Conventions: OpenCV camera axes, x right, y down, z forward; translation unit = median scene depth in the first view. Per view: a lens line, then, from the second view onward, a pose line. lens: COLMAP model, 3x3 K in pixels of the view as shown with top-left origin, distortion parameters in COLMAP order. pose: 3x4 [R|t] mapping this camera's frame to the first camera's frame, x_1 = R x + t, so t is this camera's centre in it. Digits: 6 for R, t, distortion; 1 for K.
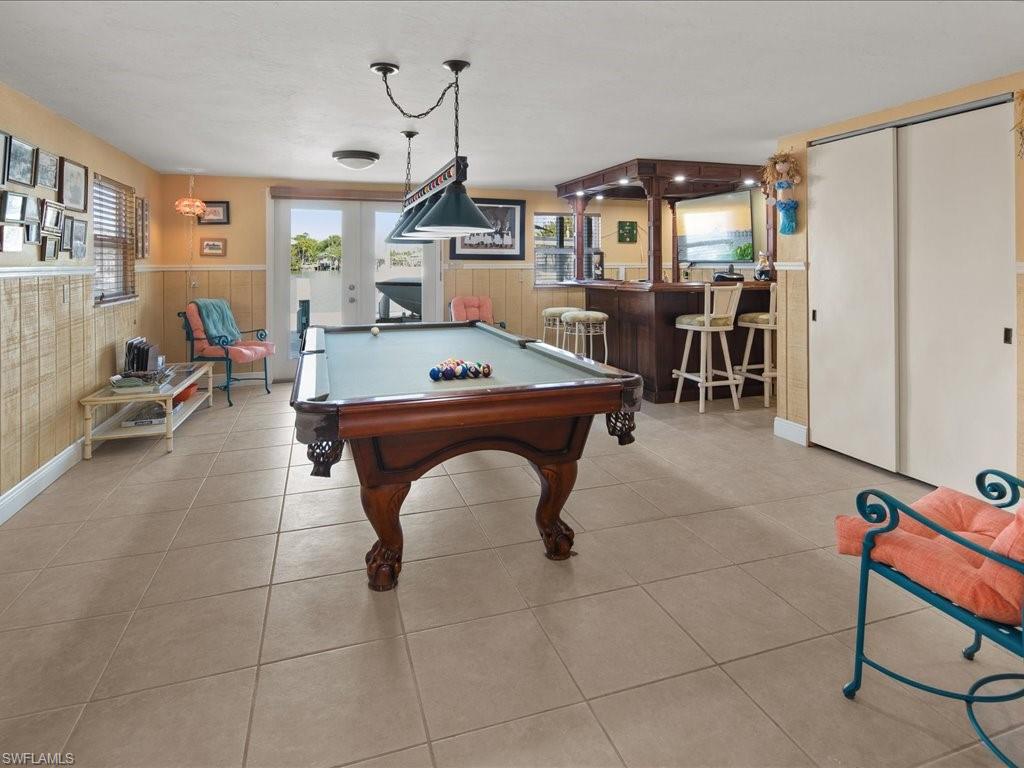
lens RADIAL K [[573.9, 0, 514.3], [0, 573.9, 256.1], [0, 0, 1]] dist [0.001703, -0.000839]
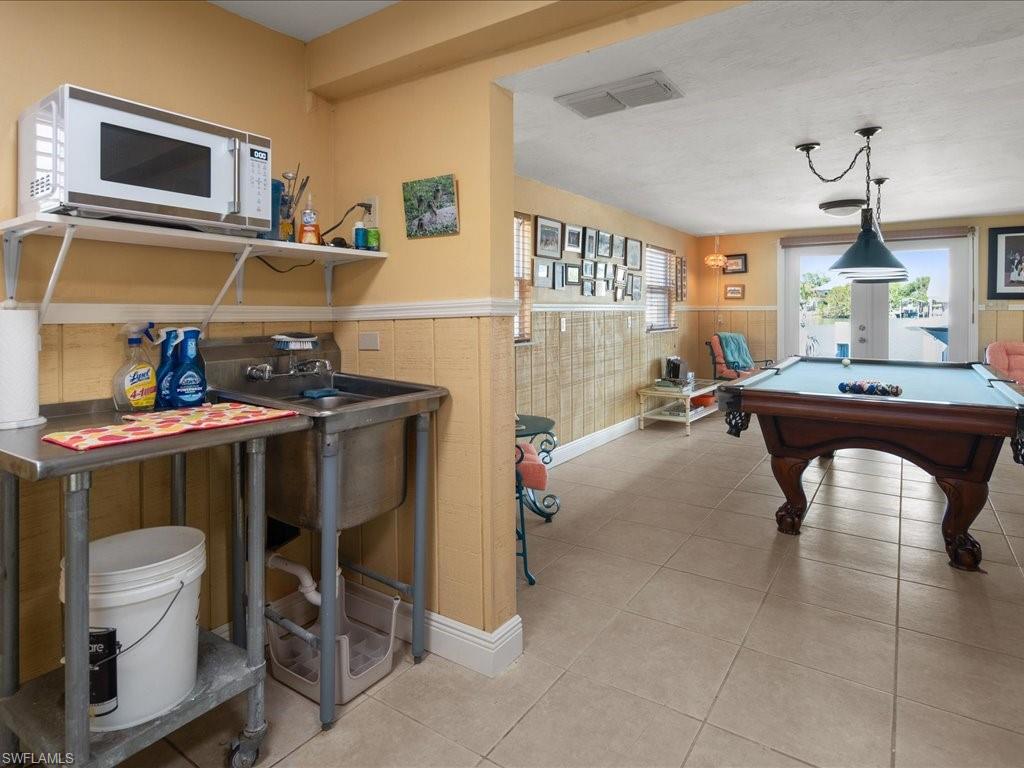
lens RADIAL K [[568.4, 0, 511.3], [0, 568.4, 320.5], [0, 0, 1]] dist [0.043455, 0.000244]
pose [[0.604435, 0.017641, -0.796459, 0.213451], [0.007431, 0.999586, 0.027779, 0.010373], [0.796620, -0.022709, 0.604054, -0.165283]]
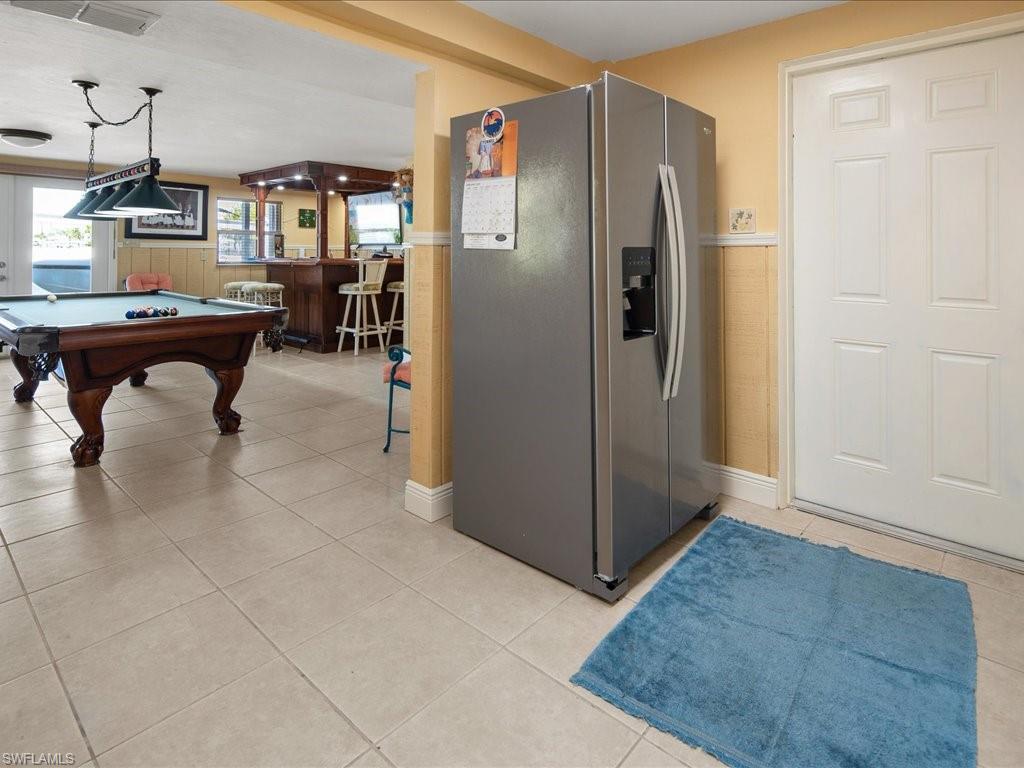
lens RADIAL K [[573.9, 0, 514.3], [0, 573.9, 256.1], [0, 0, 1]] dist [0.001703, -0.000839]
pose [[0.874109, 0.007976, 0.485665, -0.001908], [-0.017151, 0.999748, 0.014451, 0.015193], [-0.485427, -0.020961, 0.874026, -0.328327]]
